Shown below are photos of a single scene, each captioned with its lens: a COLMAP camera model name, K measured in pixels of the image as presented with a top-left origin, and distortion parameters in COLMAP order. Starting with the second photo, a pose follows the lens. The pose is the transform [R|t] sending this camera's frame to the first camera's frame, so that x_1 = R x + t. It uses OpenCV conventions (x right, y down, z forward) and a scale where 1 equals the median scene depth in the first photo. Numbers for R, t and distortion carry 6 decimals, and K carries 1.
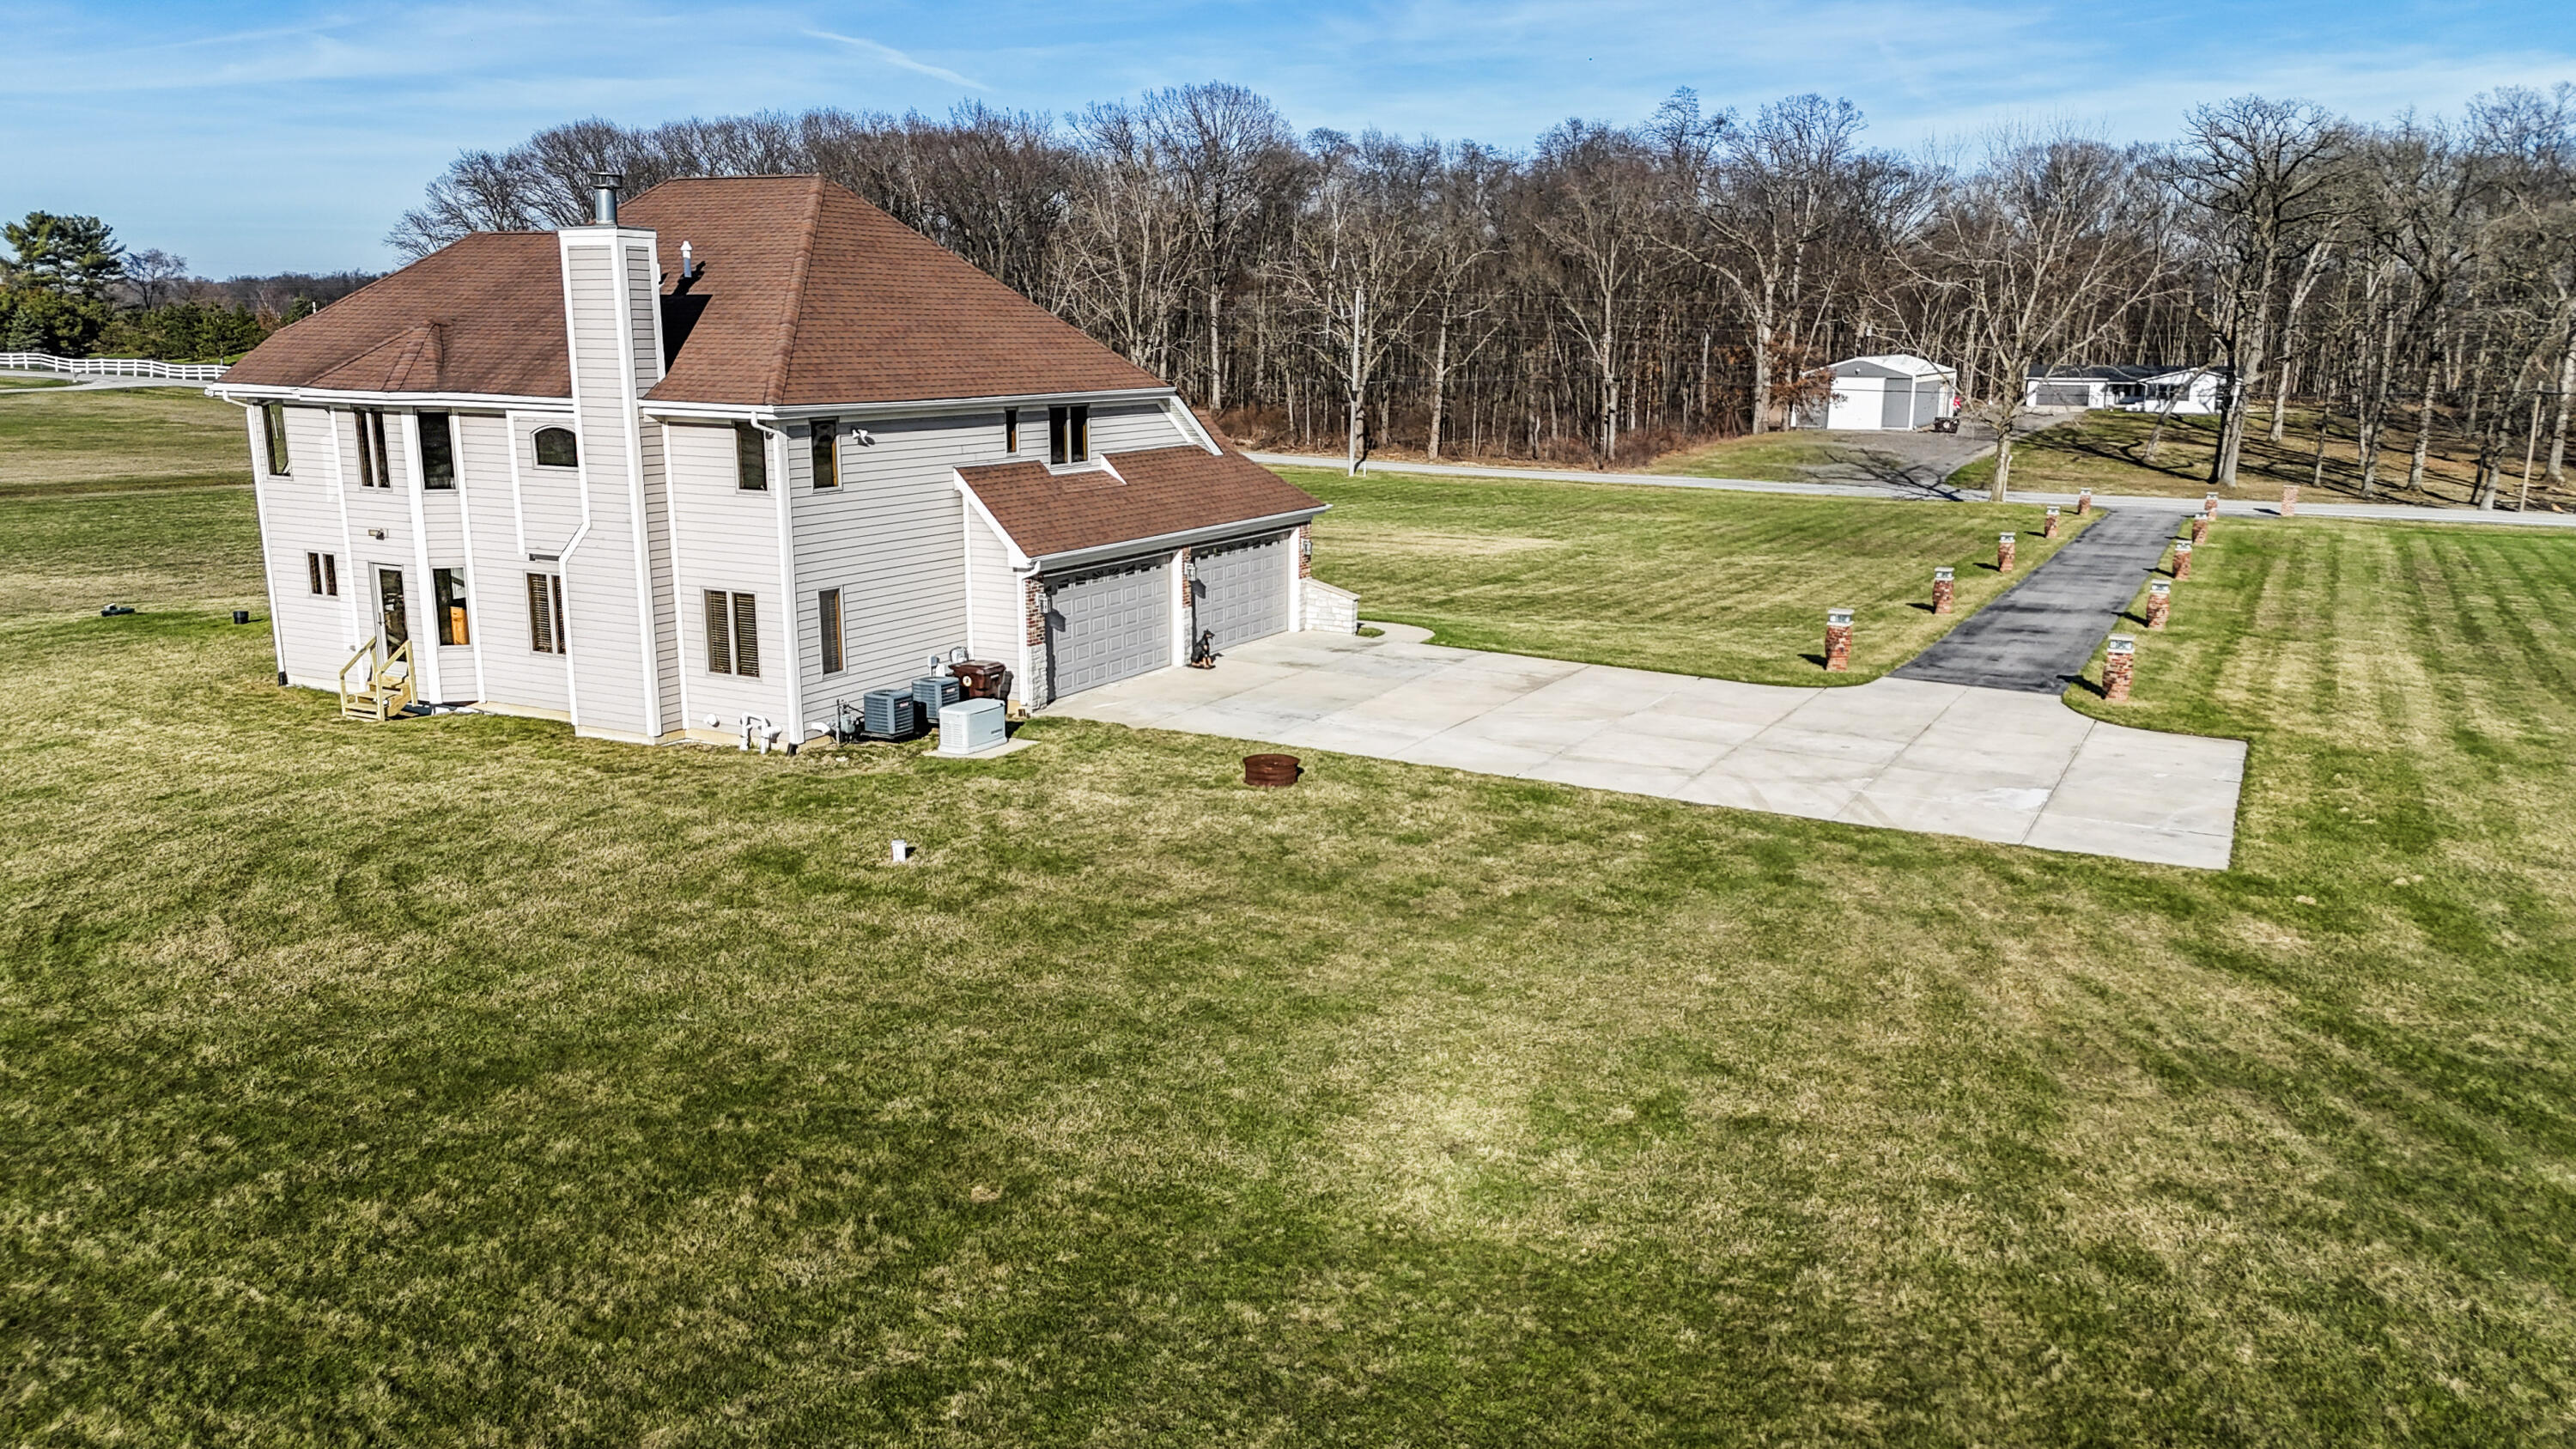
lens RADIAL K [[1893.0, 0, 1304.2], [0, 1893.0, 758.8], [0, 0, 1]] dist [0.067929, -0.054577]
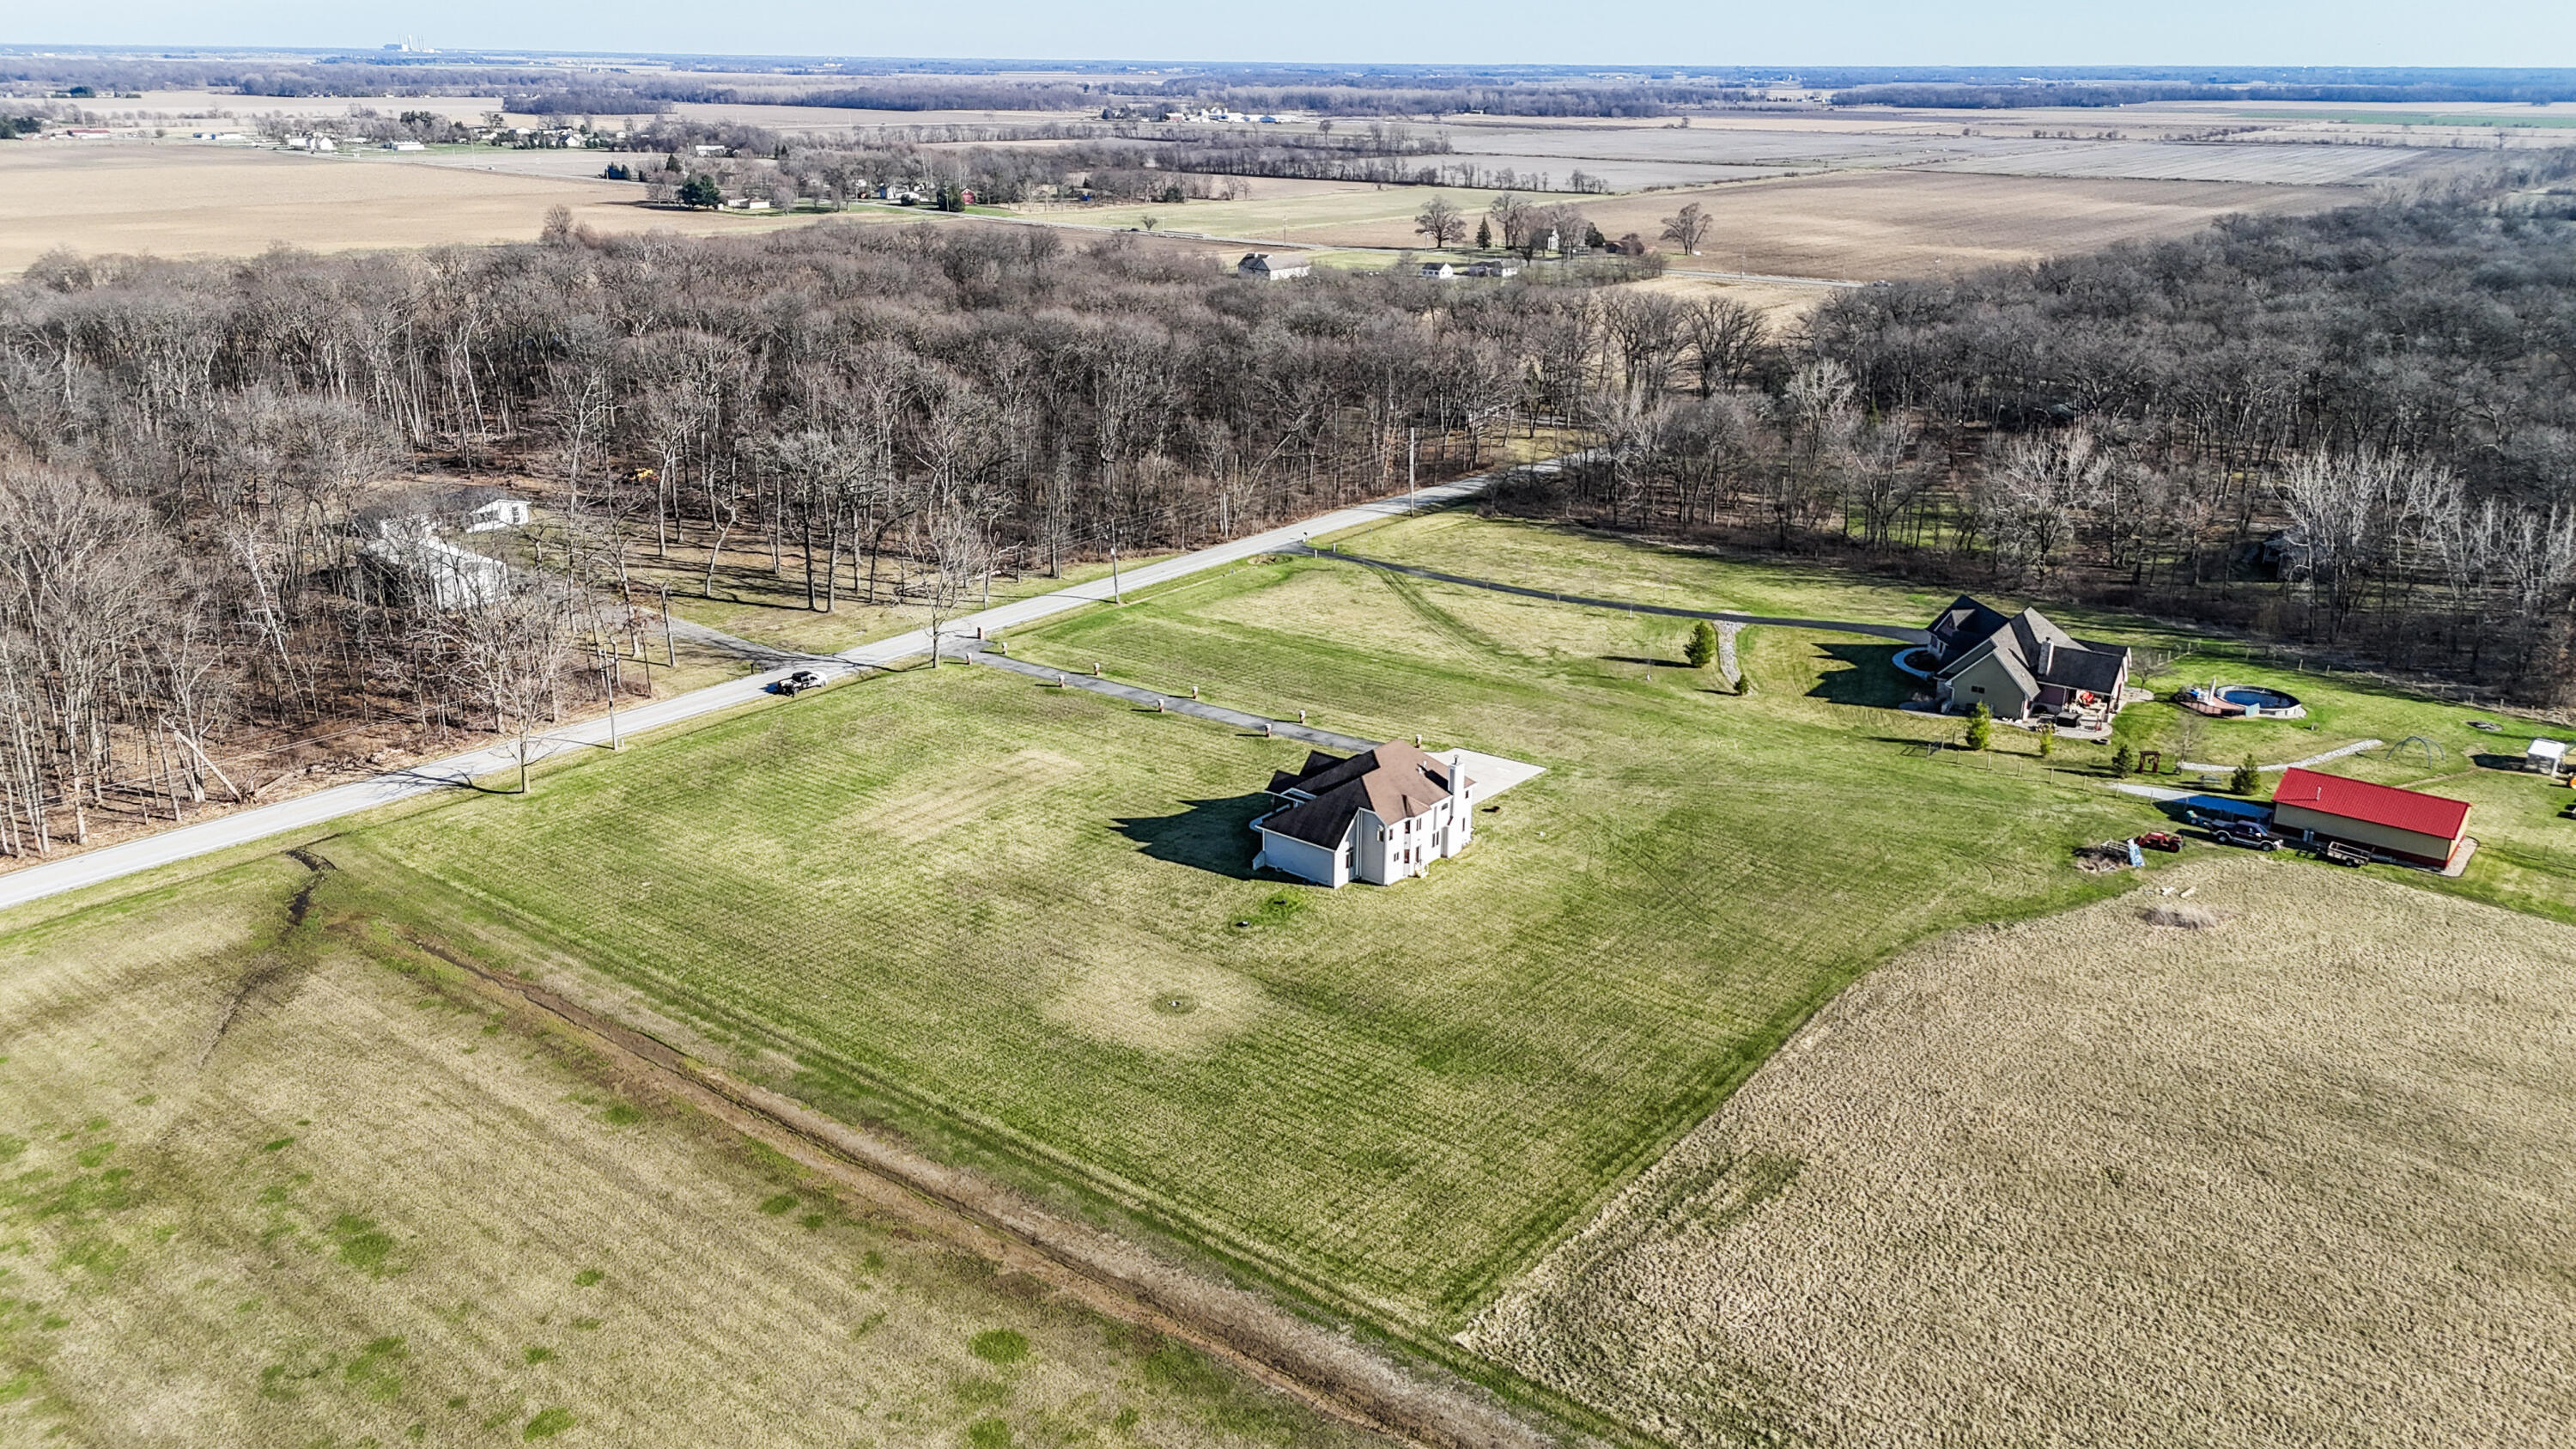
lens RADIAL K [[1893.0, 0, 1293.1], [0, 1893.0, 717.4], [0, 0, 1]] dist [0.067929, -0.054577]
pose [[0.192239, -0.322978, 0.926677, -4.876478], [0.214238, 0.935325, 0.281548, -1.820736], [-0.957677, 0.144405, 0.249000, 0.069675]]
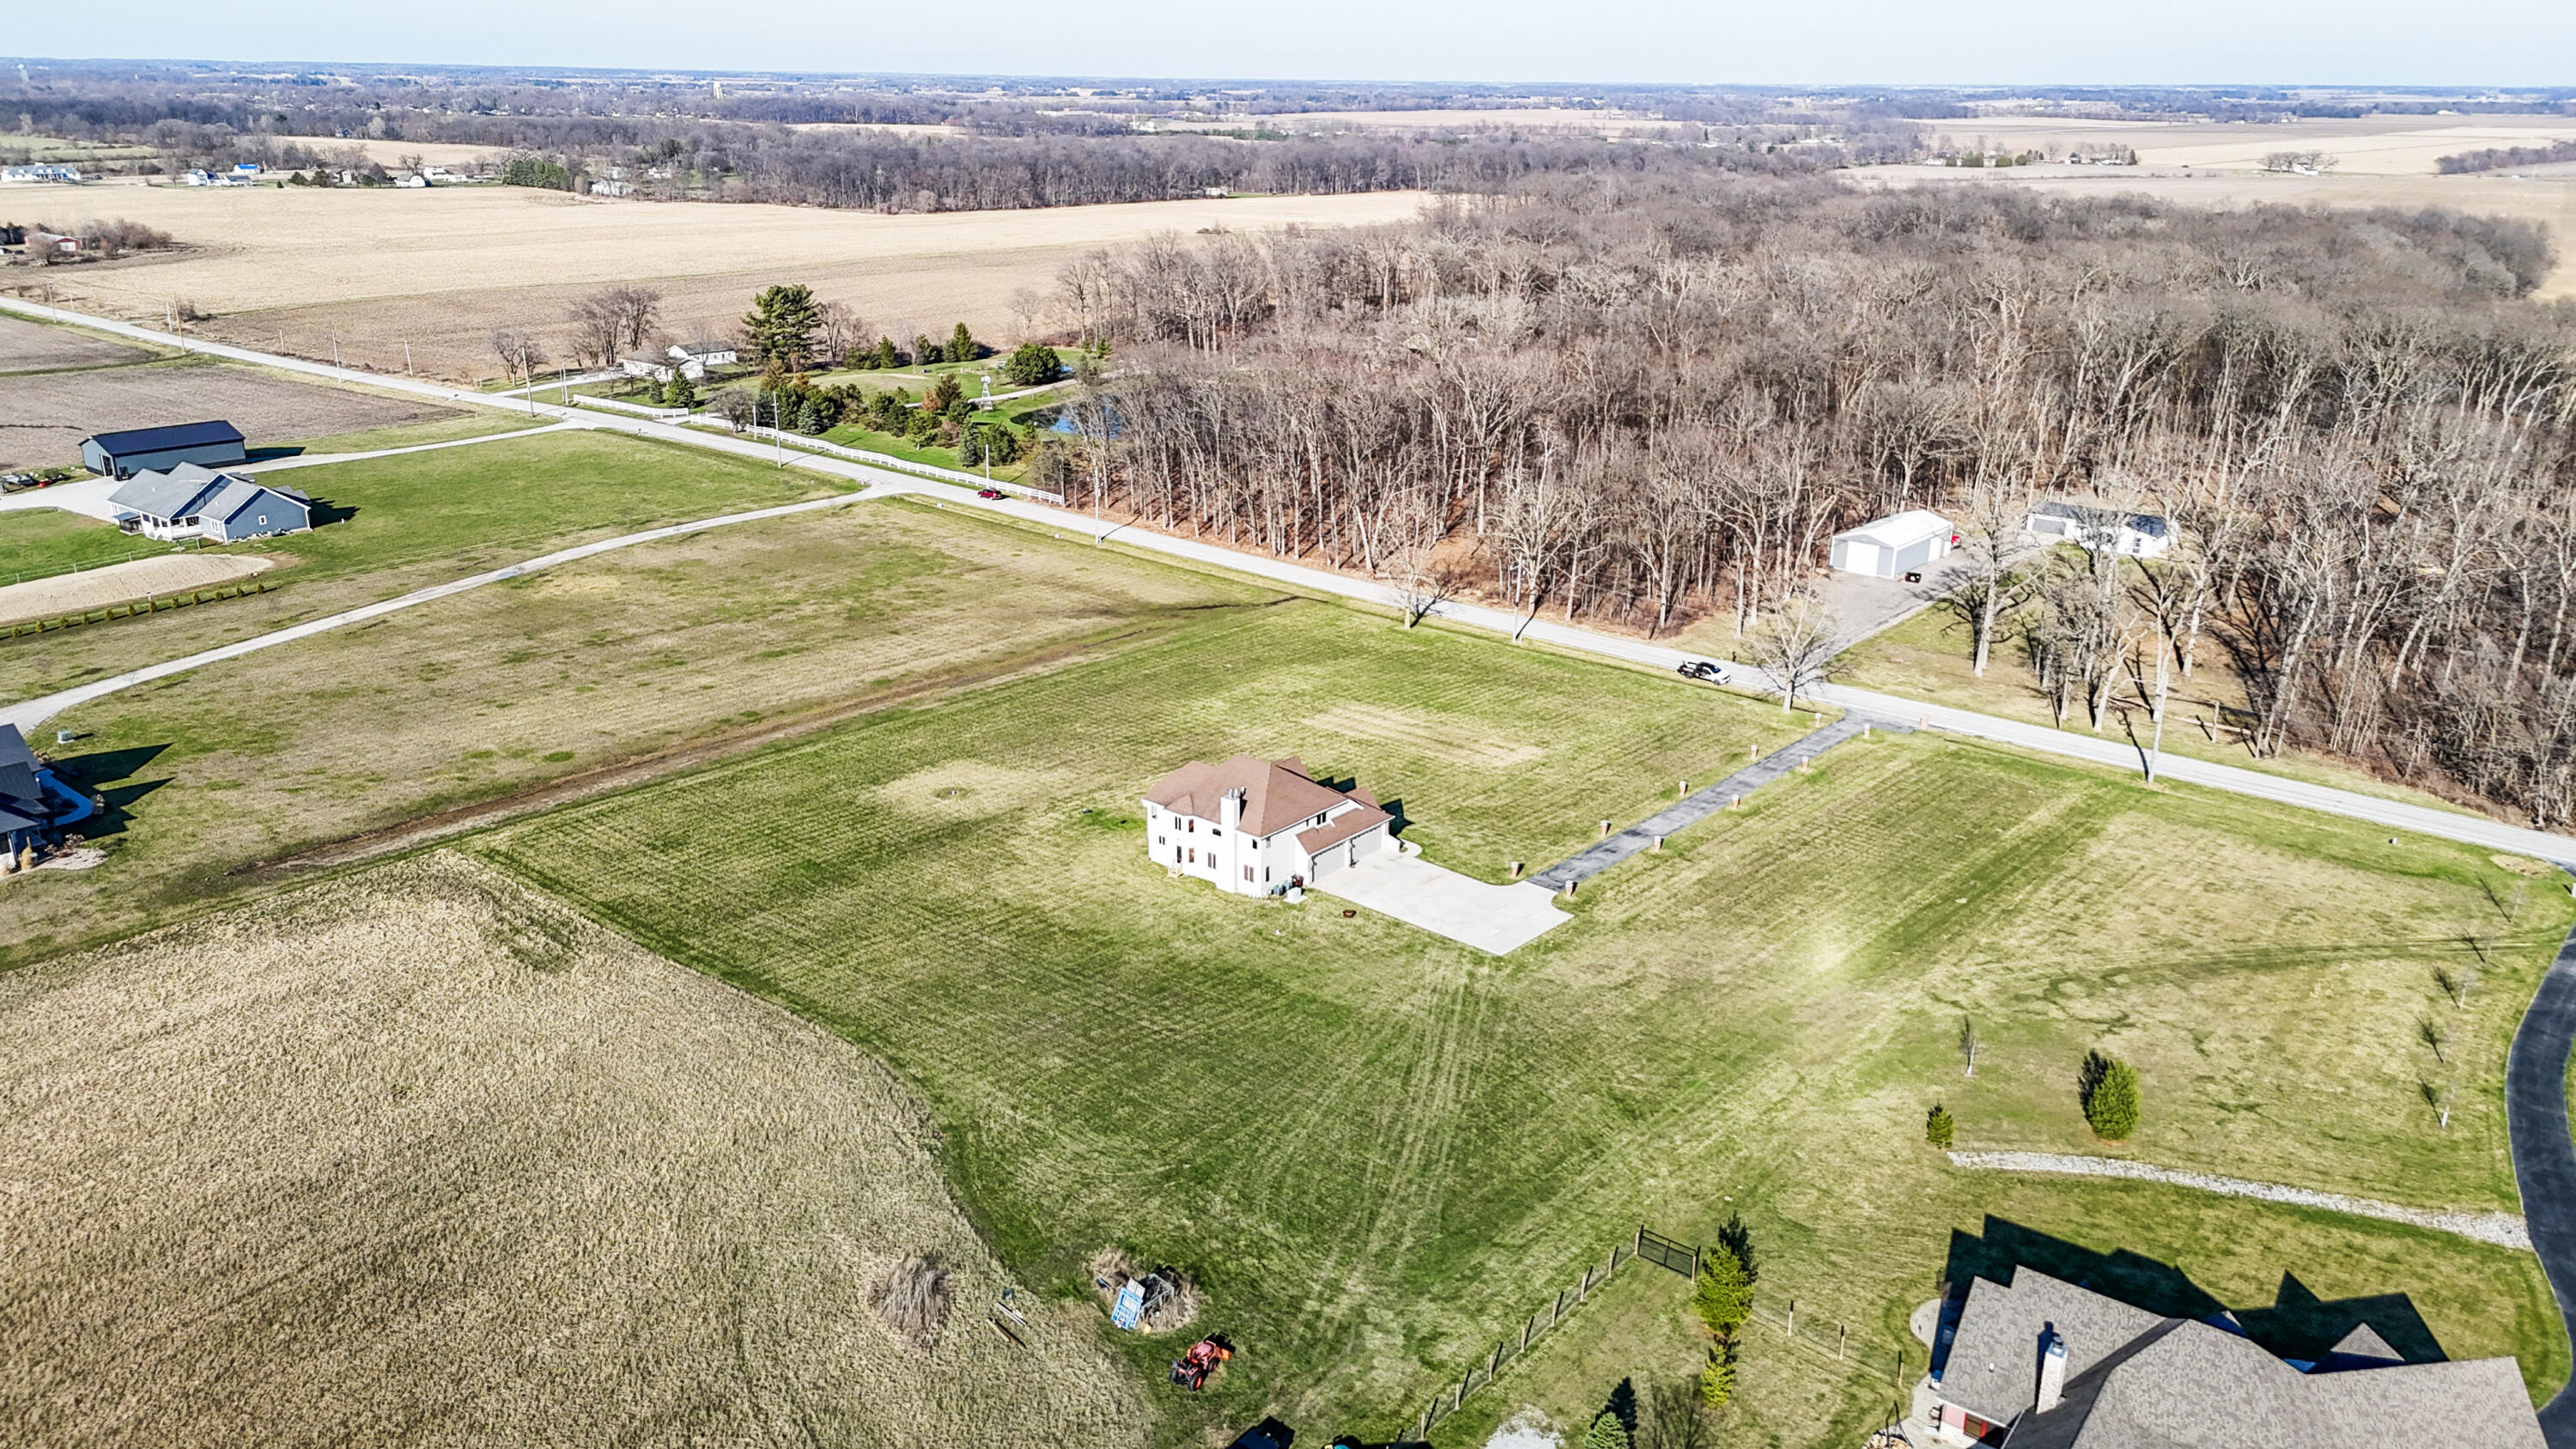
lens RADIAL K [[1893.0, 0, 1299.6], [0, 1893.0, 732.2], [0, 0, 1]] dist [0.067929, -0.054577]
pose [[0.976858, 0.073743, -0.200774, 0.753941], [-0.052489, 0.992632, 0.109206, -0.922095], [0.207348, -0.096140, 0.973532, -3.551758]]
